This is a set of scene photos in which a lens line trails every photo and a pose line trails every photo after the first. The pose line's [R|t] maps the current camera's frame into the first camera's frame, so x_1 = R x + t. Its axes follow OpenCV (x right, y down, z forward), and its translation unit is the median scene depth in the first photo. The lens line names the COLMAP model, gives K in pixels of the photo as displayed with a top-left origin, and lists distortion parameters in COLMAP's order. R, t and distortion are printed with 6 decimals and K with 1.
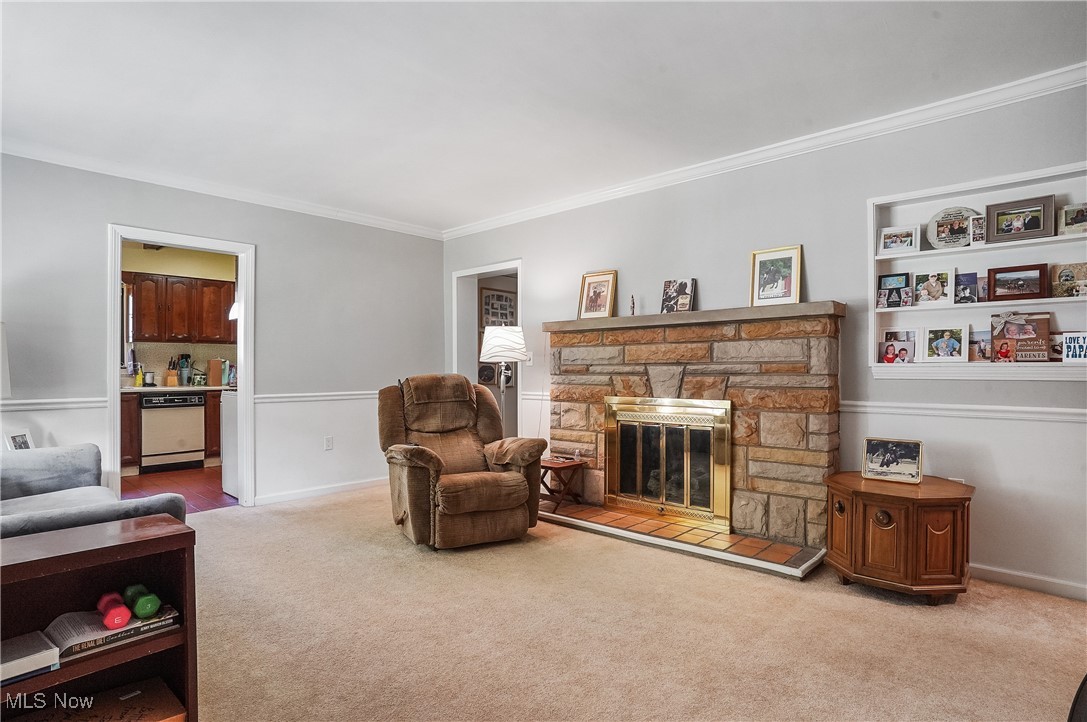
lens RADIAL K [[574.6, 0, 542.1], [0, 574.6, 362.5], [0, 0, 1]] dist [-0.017097, 0.010726]
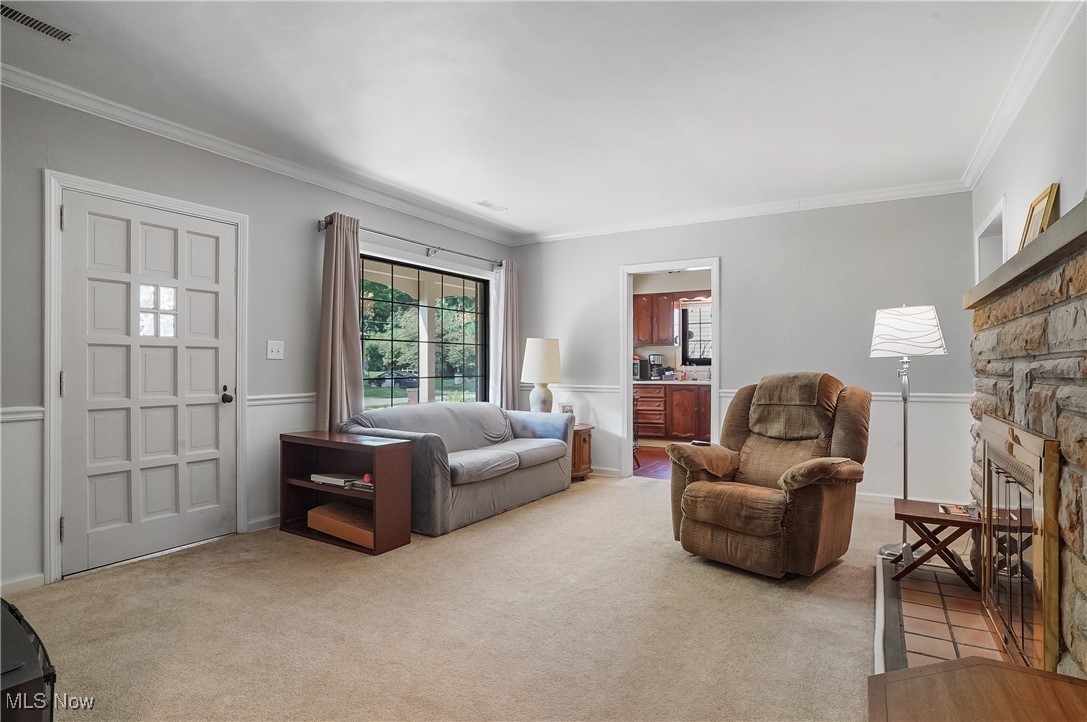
lens RADIAL K [[574.6, 0, 533.5], [0, 574.6, 360.5], [0, 0, 1]] dist [-0.017097, 0.010726]
pose [[0.210843, -0.011377, -0.977454, 0.601419], [0.004784, 0.999932, -0.010607, 0.009825], [0.977508, -0.002440, 0.210884, 0.458012]]
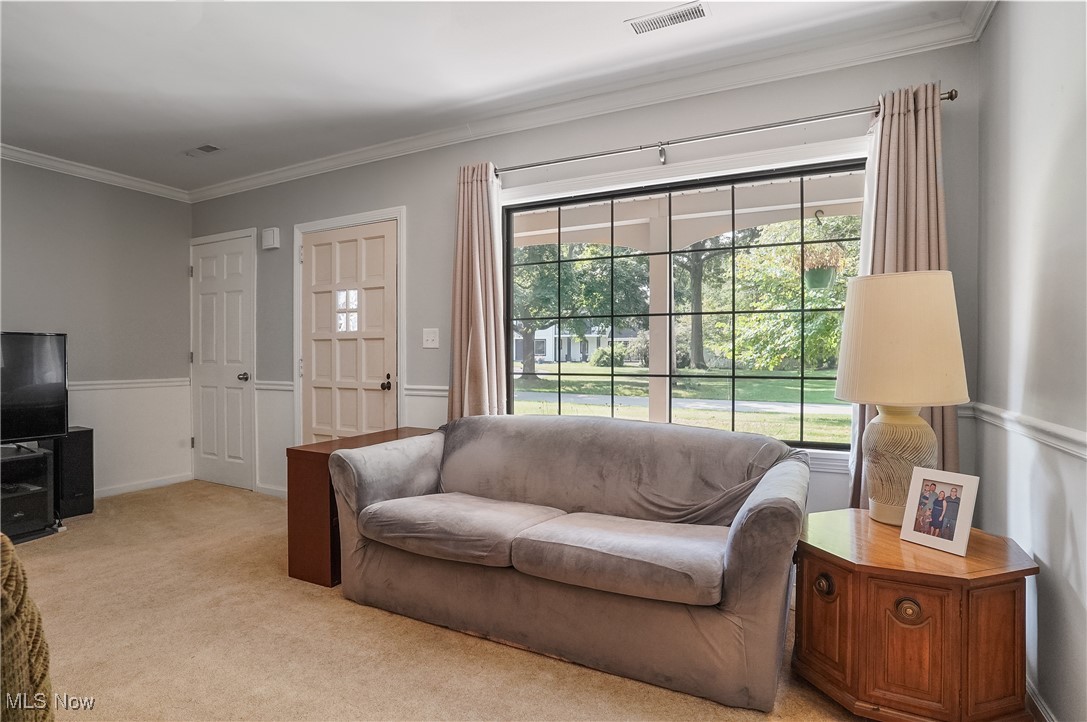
lens RADIAL K [[574.6, 0, 534.0], [0, 574.6, 365.7], [0, 0, 1]] dist [-0.017097, 0.010726]
pose [[-0.963410, -0.005211, -0.267983, -0.314580], [-0.007789, 0.999933, 0.008560, 0.013674], [0.267920, 0.010334, -0.963386, 1.134709]]
